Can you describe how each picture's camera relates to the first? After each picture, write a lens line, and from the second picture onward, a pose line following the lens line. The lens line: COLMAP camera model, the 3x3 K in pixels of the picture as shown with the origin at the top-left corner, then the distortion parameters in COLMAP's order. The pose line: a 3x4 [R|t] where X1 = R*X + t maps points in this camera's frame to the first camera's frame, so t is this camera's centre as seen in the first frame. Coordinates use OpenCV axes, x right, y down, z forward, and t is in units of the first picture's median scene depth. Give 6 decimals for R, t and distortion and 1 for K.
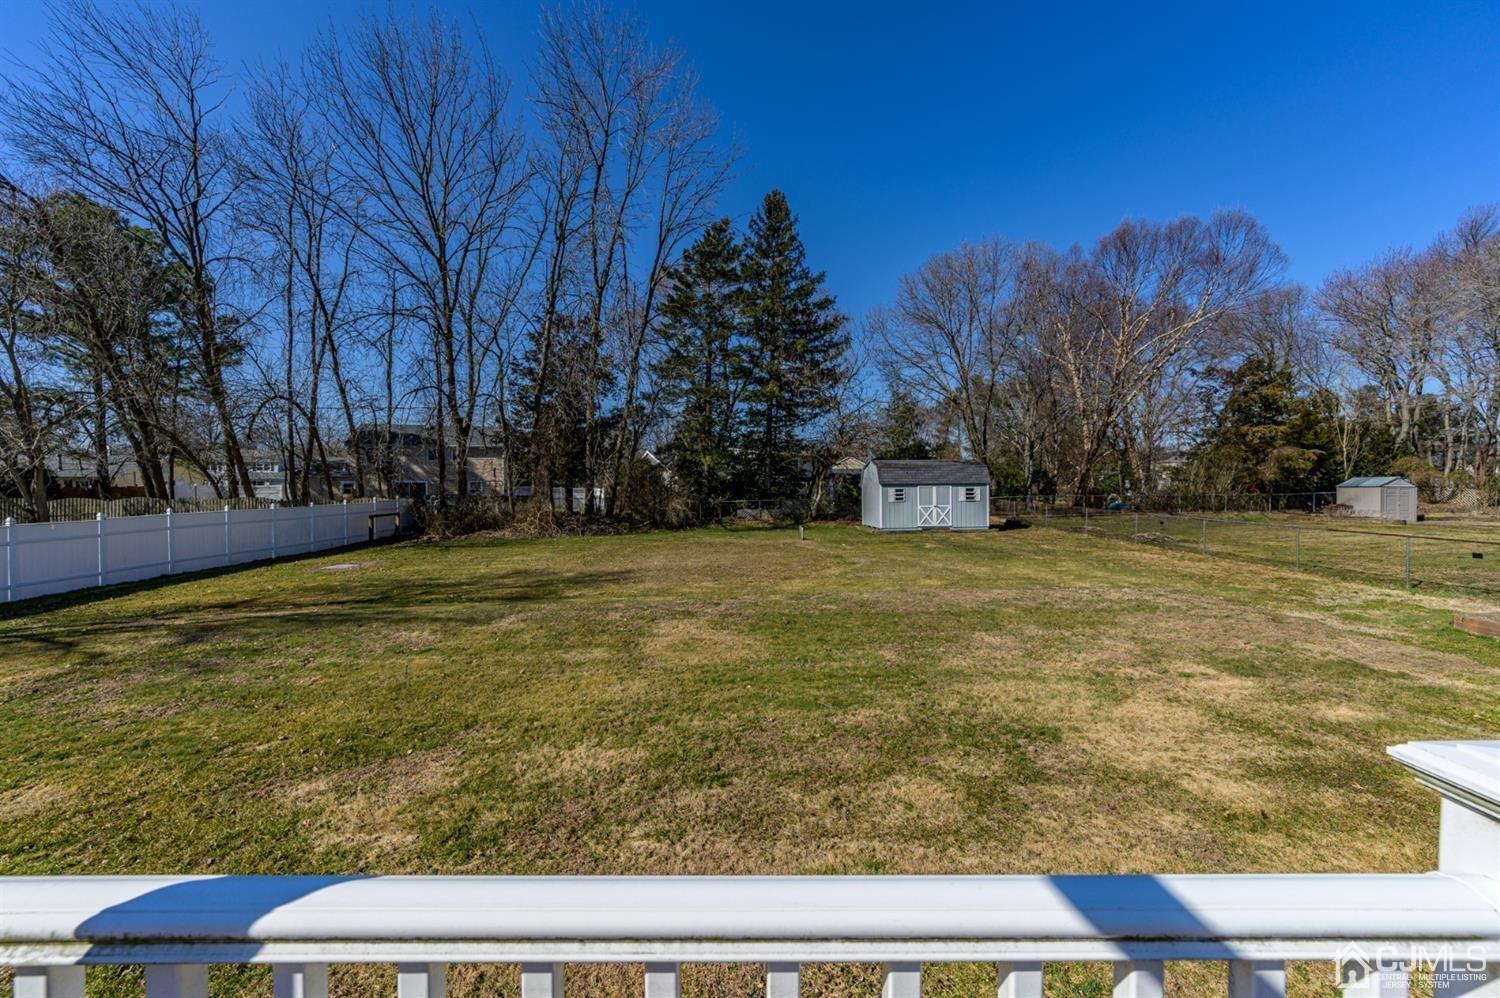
lens RADIAL K [[586.4, 0, 745.1], [0, 586.4, 493.9], [0, 0, 1]] dist [0.000299, -0.000347]
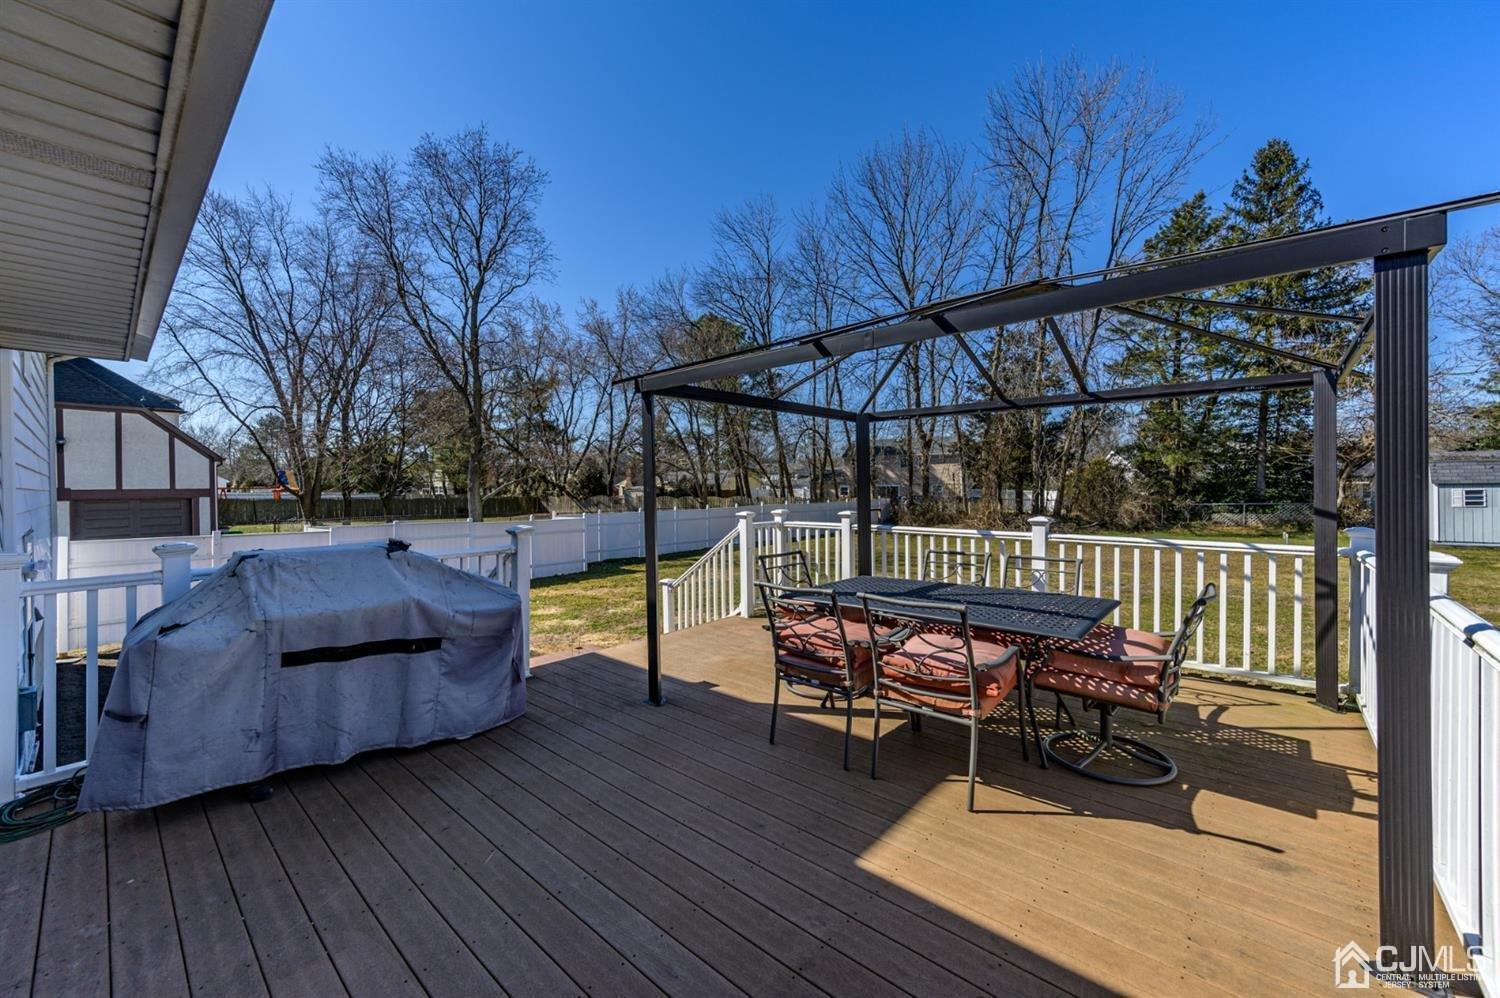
lens RADIAL K [[586.4, 0, 747.9], [0, 586.4, 494.6], [0, 0, 1]] dist [0.000299, -0.000347]
pose [[0.732899, 0.003766, -0.680327, 0.083287], [-0.006095, 0.999981, -0.001031, 0.003312], [0.680310, 0.004902, 0.732908, -0.159372]]
